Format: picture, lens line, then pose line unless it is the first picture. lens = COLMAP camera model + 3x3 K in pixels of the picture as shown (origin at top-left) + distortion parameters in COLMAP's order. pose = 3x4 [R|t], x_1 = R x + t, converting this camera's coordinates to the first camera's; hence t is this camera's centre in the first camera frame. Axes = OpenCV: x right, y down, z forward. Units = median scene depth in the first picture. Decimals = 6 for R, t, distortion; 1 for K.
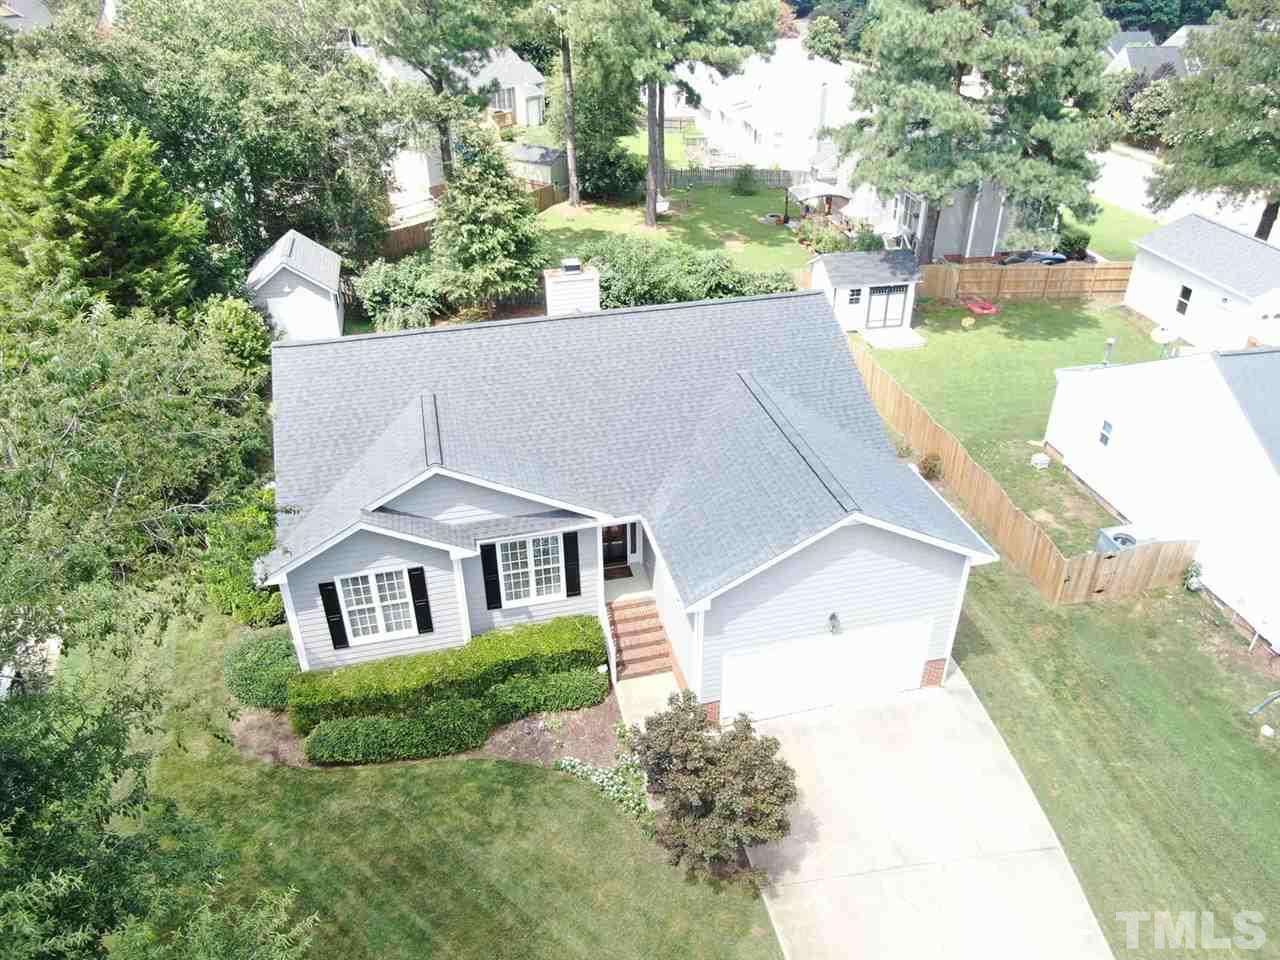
lens RADIAL K [[909.3, 0, 635.2], [0, 909.3, 466.4], [0, 0, 1]] dist [-0.018566, -0.001787]
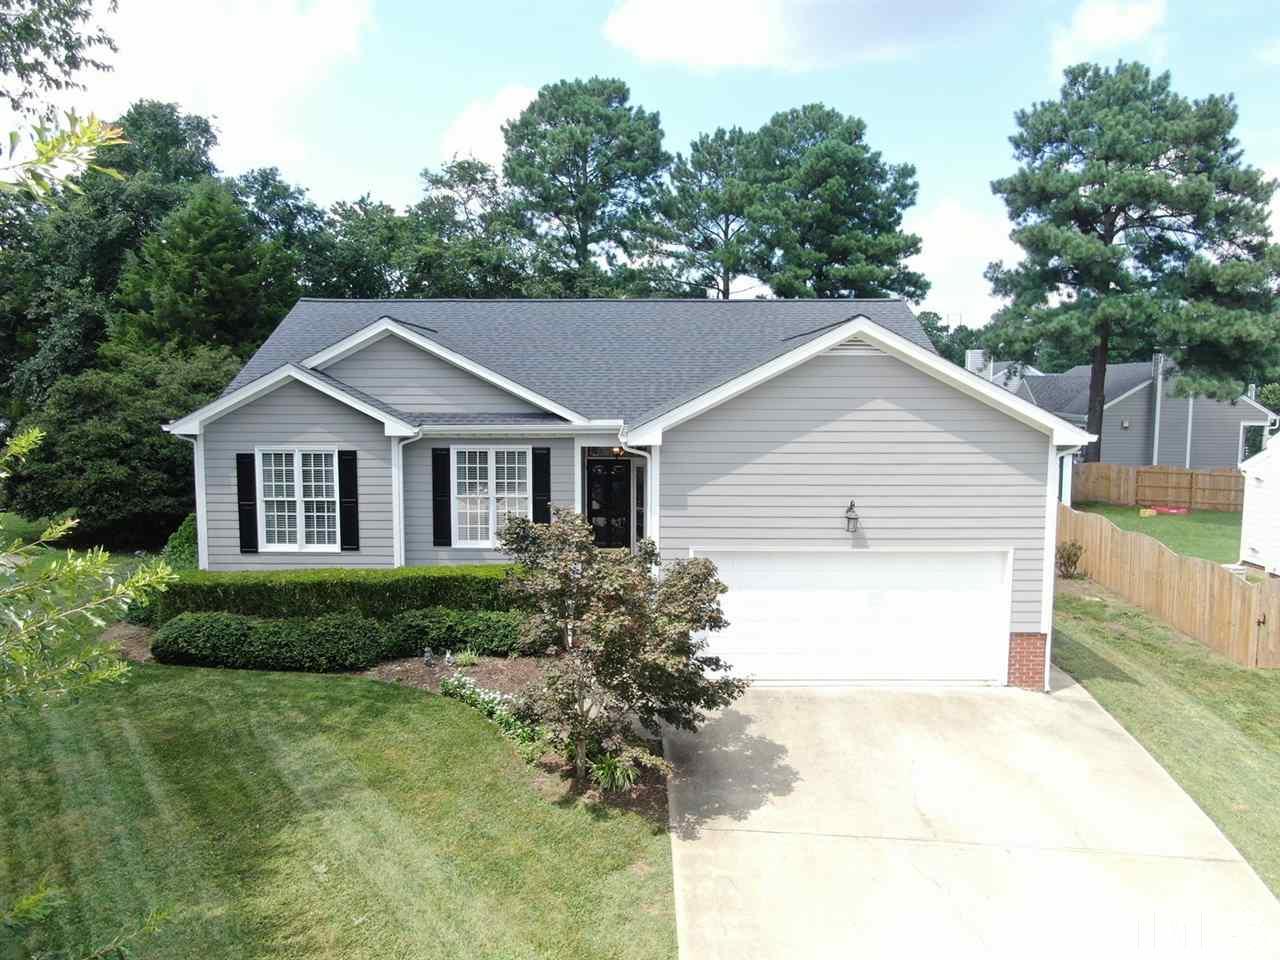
lens RADIAL K [[909.3, 0, 635.2], [0, 909.3, 466.4], [0, 0, 1]] dist [-0.018566, -0.001787]
pose [[0.971465, 0.039036, -0.233950, 0.209124], [-0.134346, 0.903440, -0.407120, 0.424293], [0.195468, 0.426933, 0.882904, 0.315423]]
